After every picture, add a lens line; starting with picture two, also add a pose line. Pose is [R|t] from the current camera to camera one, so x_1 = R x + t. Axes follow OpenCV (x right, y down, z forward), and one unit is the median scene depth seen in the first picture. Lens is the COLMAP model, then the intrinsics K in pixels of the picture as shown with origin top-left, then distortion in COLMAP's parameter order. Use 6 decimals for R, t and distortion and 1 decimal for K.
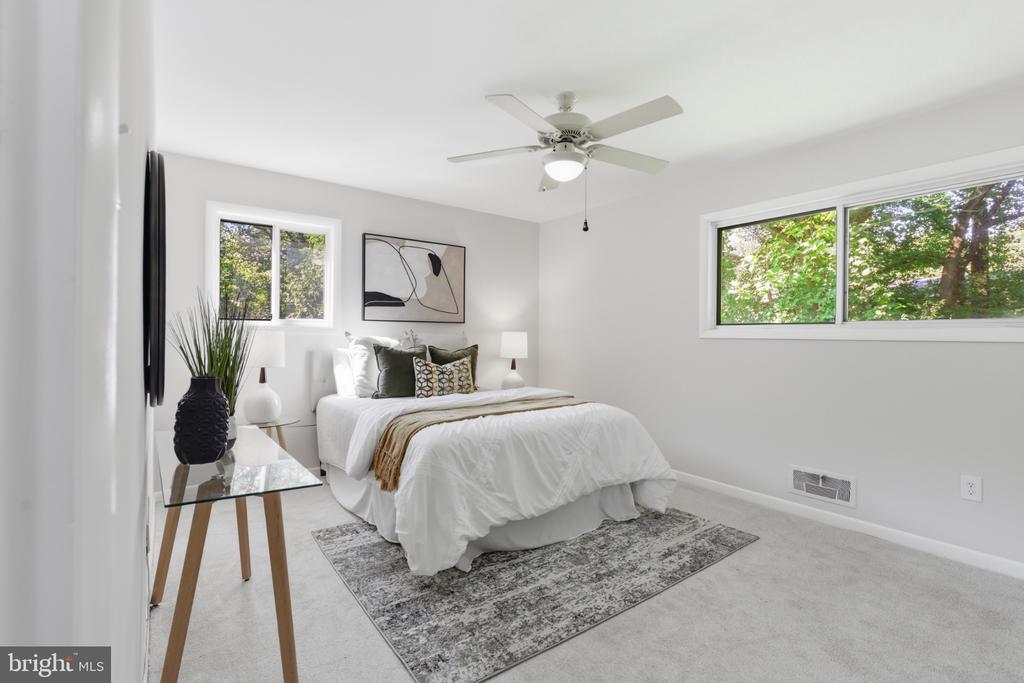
lens RADIAL K [[471.0, 0, 507.3], [0, 471.0, 334.3], [0, 0, 1]] dist [0.001253, 0.000195]
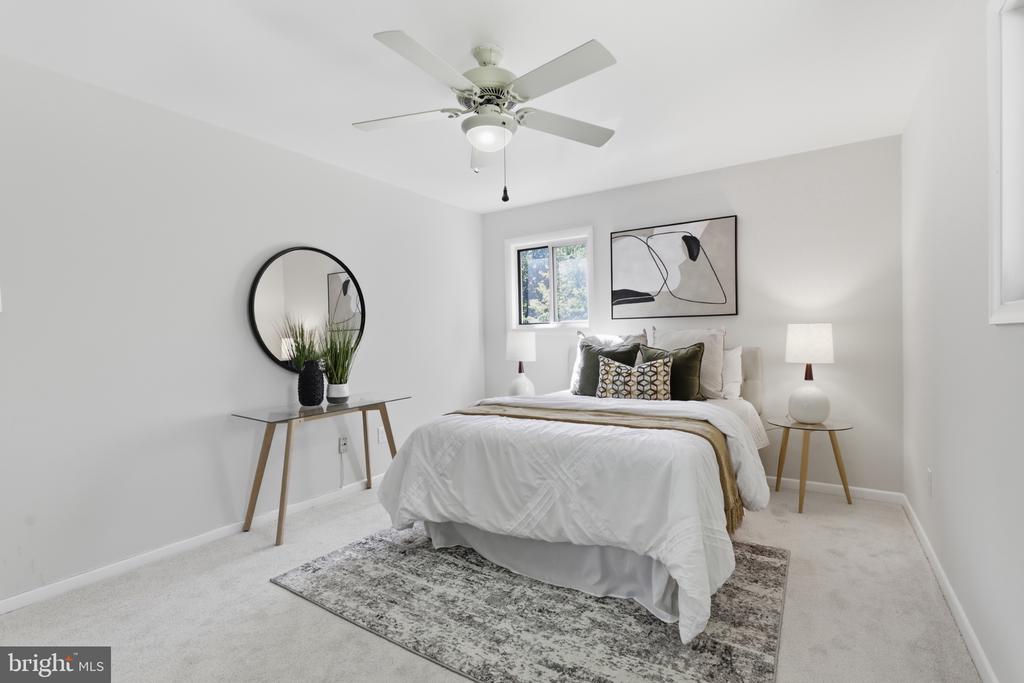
lens RADIAL K [[466.4, 0, 512.0], [0, 466.4, 341.5], [0, 0, 1]] dist [-0.001859, -0.000111]
pose [[0.359860, -0.005351, -0.932991, 0.876153], [0.021495, 0.999766, 0.002557, 0.018017], [0.932759, -0.020975, 0.359891, 0.690400]]
